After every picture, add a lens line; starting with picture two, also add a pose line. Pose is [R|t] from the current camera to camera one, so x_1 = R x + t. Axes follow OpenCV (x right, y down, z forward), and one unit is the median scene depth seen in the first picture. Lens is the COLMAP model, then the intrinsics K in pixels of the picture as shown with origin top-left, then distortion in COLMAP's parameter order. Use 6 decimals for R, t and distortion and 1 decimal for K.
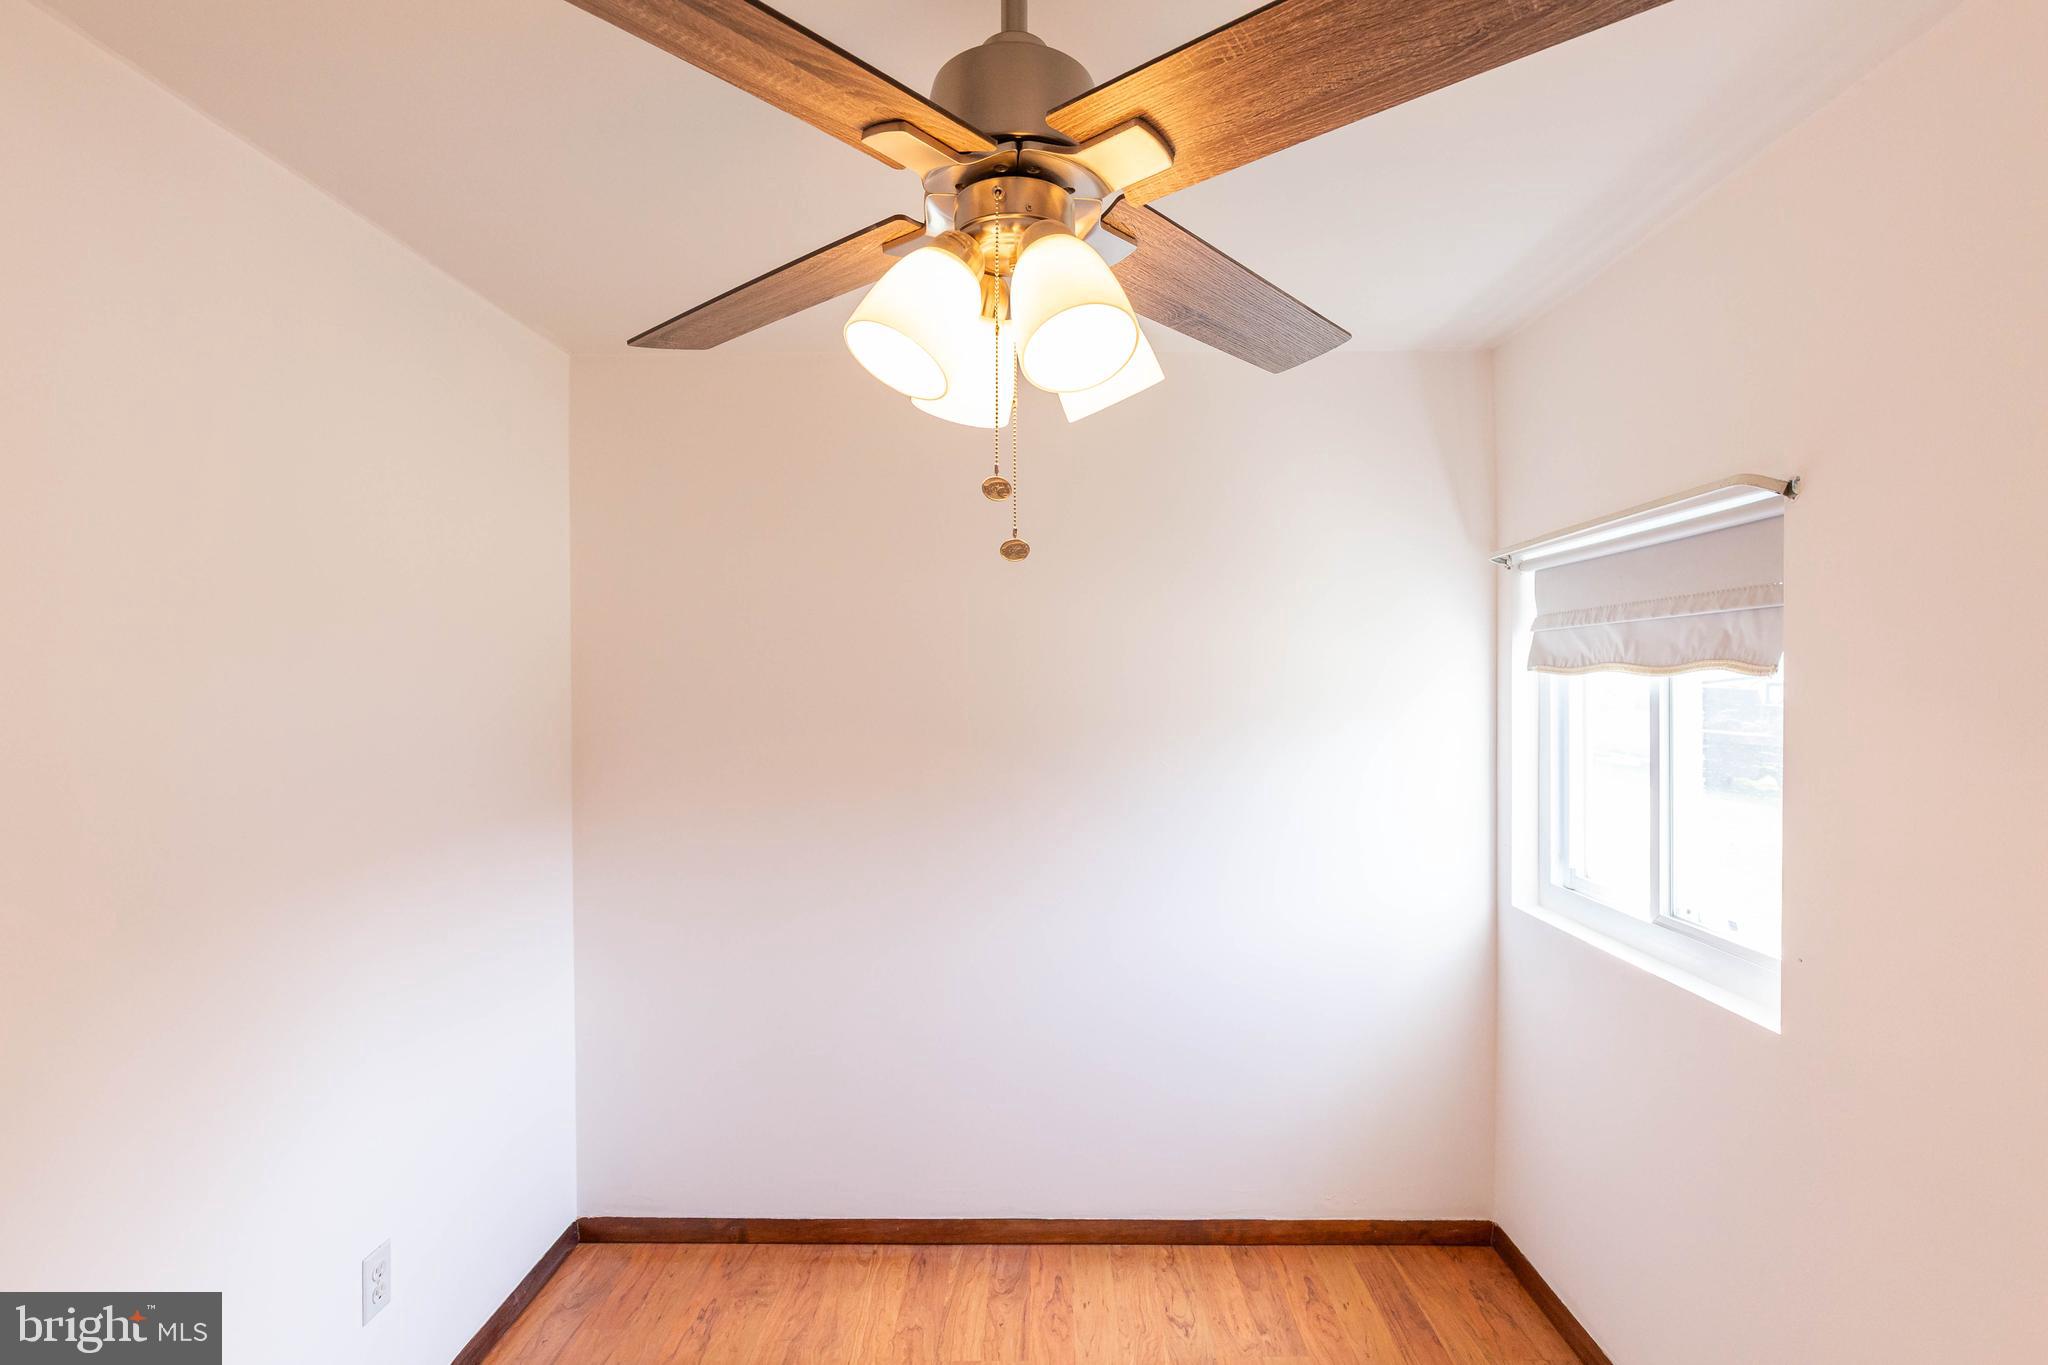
lens RADIAL K [[1005.4, 0, 1024.0], [0, 1005.4, 682.5], [0, 0, 1]] dist [-0.001429, -0.000649]
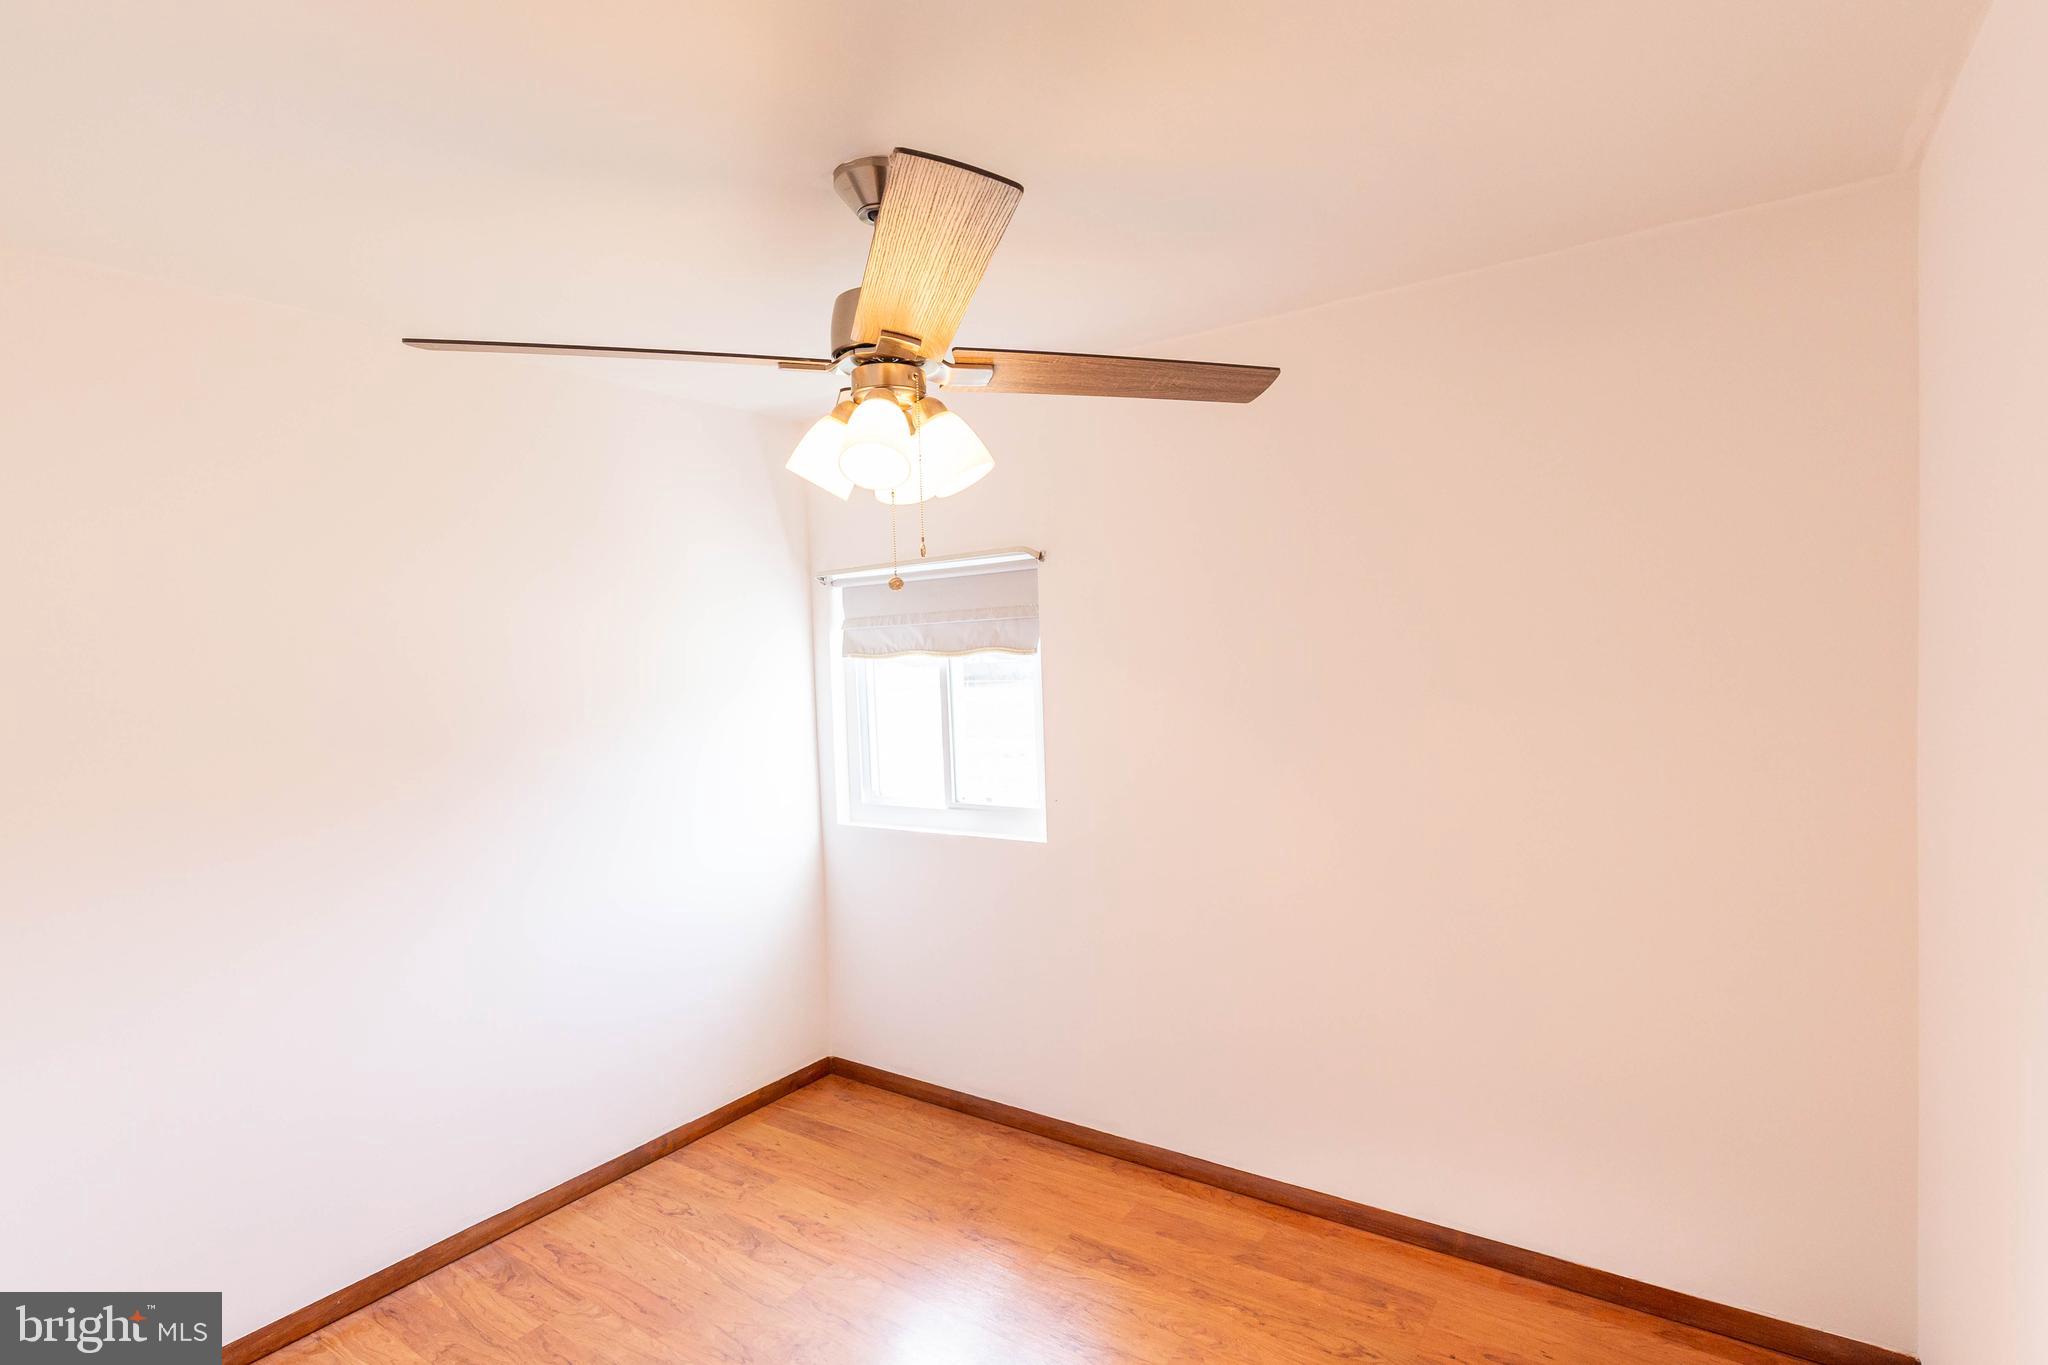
lens RADIAL K [[1050.3, 0, 1075.2], [0, 1050.3, 676.2], [0, 0, 1]] dist [-0.000467, -0.000380]
pose [[0.531491, -0.047316, 0.845741, -0.612756], [0.044757, 0.998613, 0.027742, -0.012037], [-0.845880, 0.023109, 0.532872, -0.076643]]
